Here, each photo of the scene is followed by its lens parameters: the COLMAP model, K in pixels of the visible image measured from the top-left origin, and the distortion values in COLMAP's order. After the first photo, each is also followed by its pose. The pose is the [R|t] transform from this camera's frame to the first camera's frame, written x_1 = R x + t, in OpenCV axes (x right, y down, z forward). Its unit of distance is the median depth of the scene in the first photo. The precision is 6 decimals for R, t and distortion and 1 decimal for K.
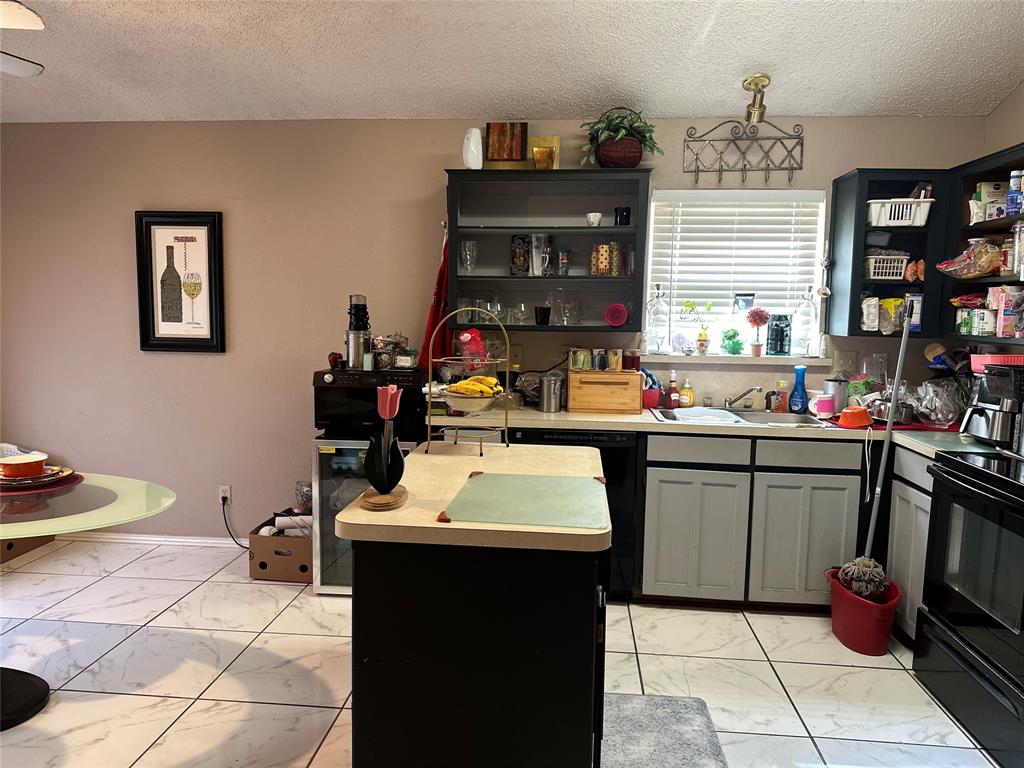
lens RADIAL K [[713.6, 0, 512.0], [0, 713.6, 384.0], [0, 0, 1]] dist [0.110412, -0.117081]
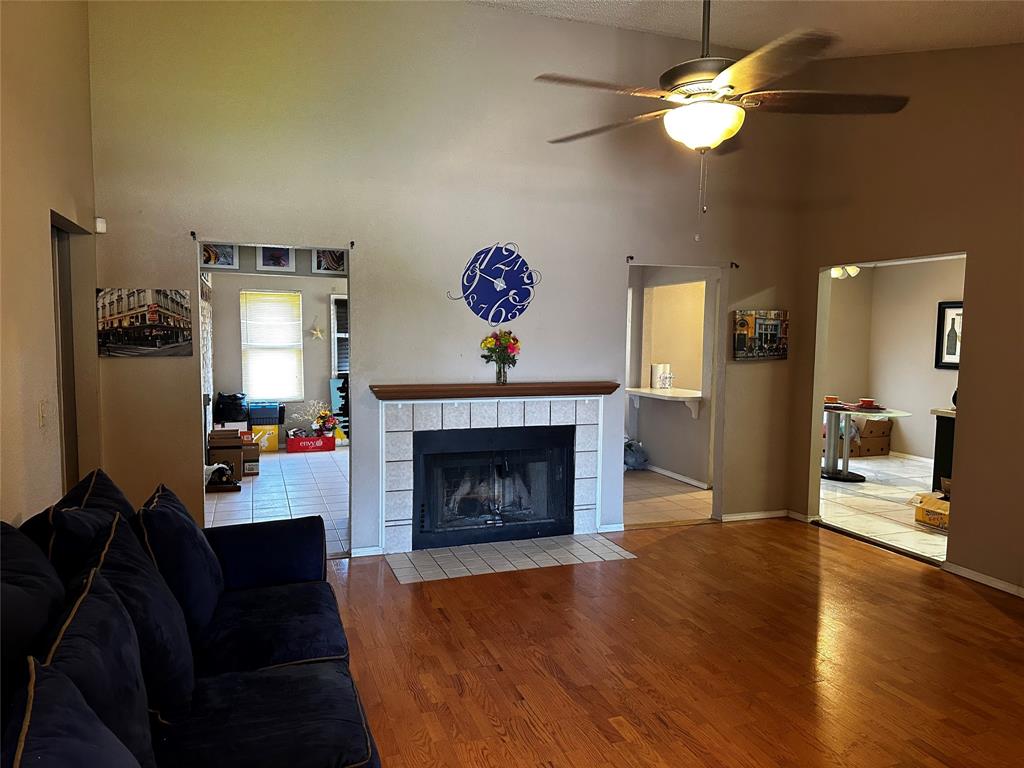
lens RADIAL K [[713.6, 0, 512.0], [0, 713.6, 384.0], [0, 0, 1]] dist [0.110412, -0.117081]
pose [[0.430299, 0.051496, -0.901217, 1.019318], [-0.097662, 0.995167, 0.010234, 0.114261], [0.897388, 0.083611, 0.433248, -1.179670]]
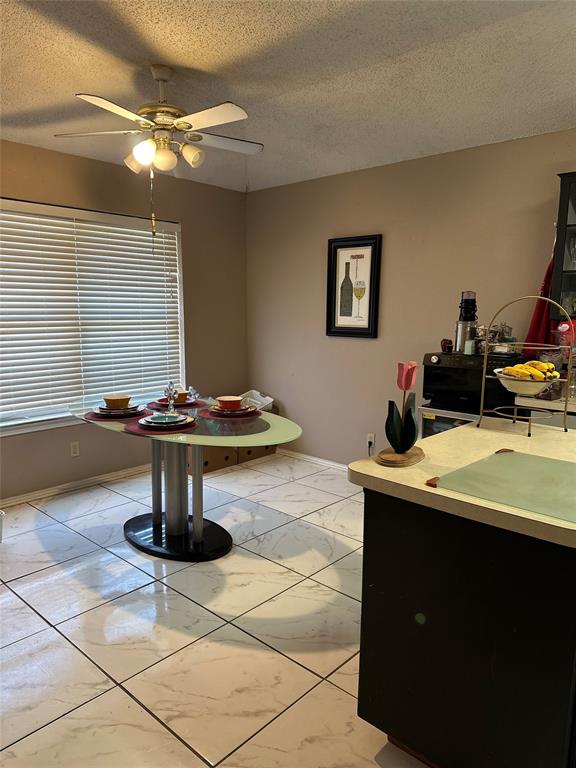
lens RADIAL K [[535.2, 0, 288.0], [0, 535.2, 384.0], [0, 0, 1]] dist [0.110412, -0.117081]
pose [[0.800782, 0.077846, -0.593876, 0.096952], [-0.059933, 0.996956, 0.049869, 0.003280], [0.595950, -0.004342, 0.803010, 0.093289]]
